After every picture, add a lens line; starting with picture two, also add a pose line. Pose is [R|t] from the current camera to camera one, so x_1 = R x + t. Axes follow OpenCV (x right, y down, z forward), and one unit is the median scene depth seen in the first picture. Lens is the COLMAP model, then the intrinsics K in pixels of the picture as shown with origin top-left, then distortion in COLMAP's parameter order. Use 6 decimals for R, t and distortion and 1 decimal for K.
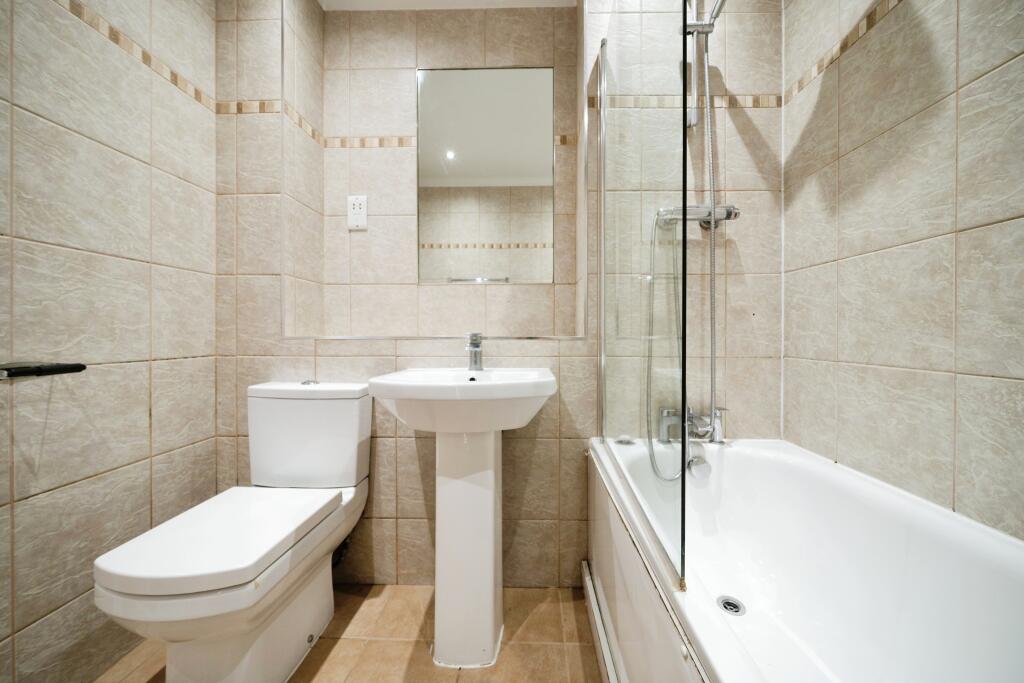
lens RADIAL K [[372.7, 0, 515.3], [0, 372.7, 337.5], [0, 0, 1]] dist [0.000583, -0.000056]
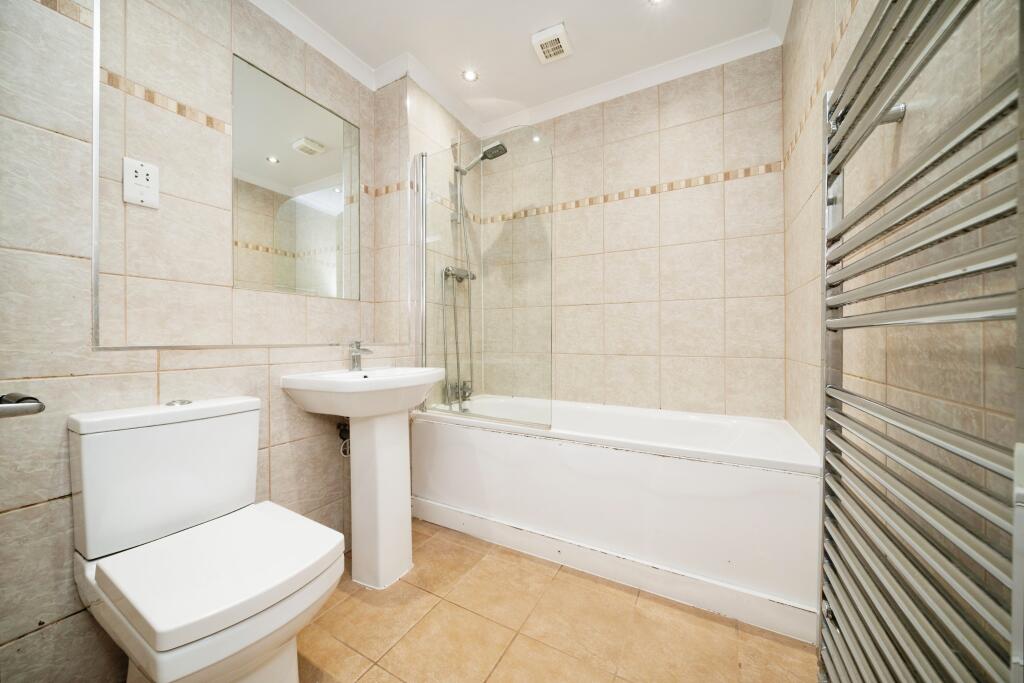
lens RADIAL K [[352.3, 0, 512.0], [0, 352.3, 341.5], [0, 0, 1]] dist [-0.007961, -0.000125]
pose [[0.467021, -0.006482, 0.884222, -0.842164], [0.009172, 0.999955, 0.002487, -0.007024], [-0.884199, 0.006948, 0.467059, -0.003465]]
